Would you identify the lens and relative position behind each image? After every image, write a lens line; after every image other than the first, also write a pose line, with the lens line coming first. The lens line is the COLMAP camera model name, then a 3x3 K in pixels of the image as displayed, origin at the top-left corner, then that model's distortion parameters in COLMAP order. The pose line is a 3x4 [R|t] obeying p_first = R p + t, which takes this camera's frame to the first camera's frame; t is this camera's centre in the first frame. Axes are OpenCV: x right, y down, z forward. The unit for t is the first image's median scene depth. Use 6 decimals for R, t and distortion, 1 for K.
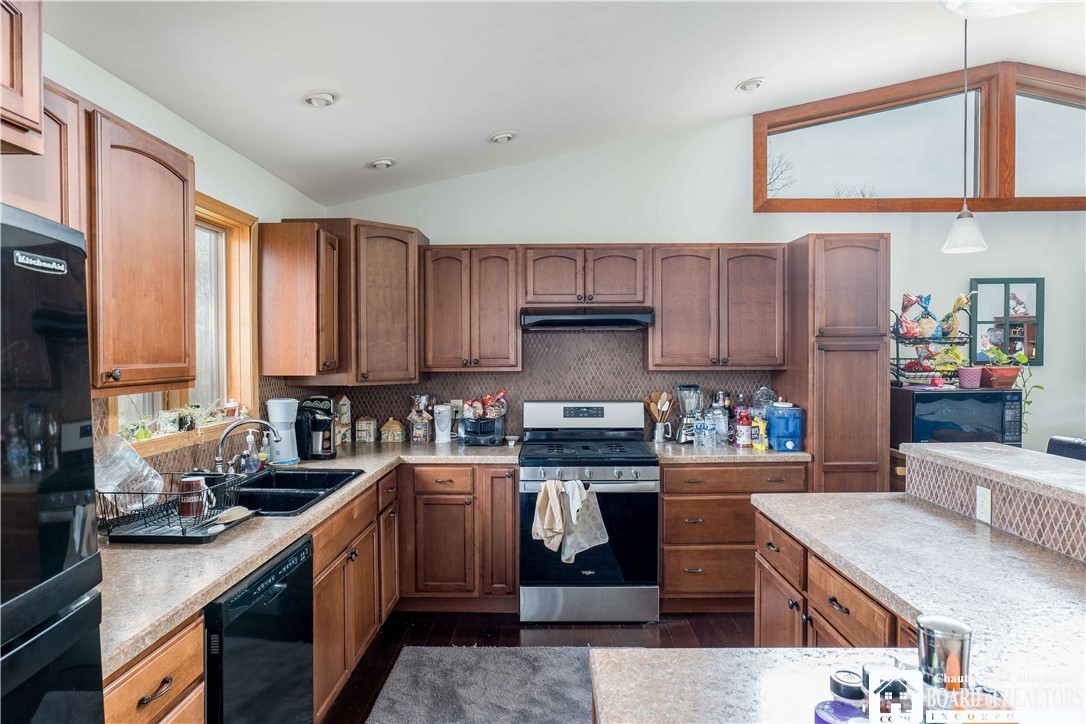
lens RADIAL K [[628.8, 0, 544.7], [0, 628.8, 364.7], [0, 0, 1]] dist [-0.045981, 0.031775]
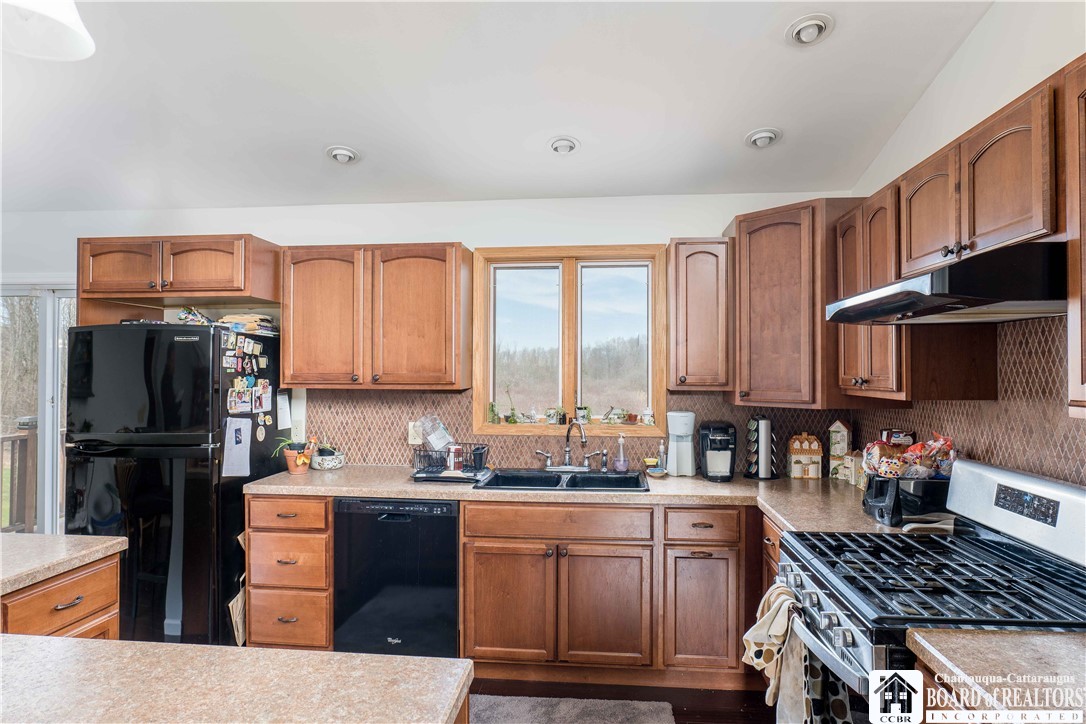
lens RADIAL K [[628.8, 0, 544.7], [0, 628.8, 364.7], [0, 0, 1]] dist [-0.045981, 0.031775]
pose [[-0.081570, -0.004823, -0.996656, 0.574228], [-0.021972, 0.999754, -0.003040, -0.013371], [0.996425, 0.021651, -0.081656, 0.772067]]
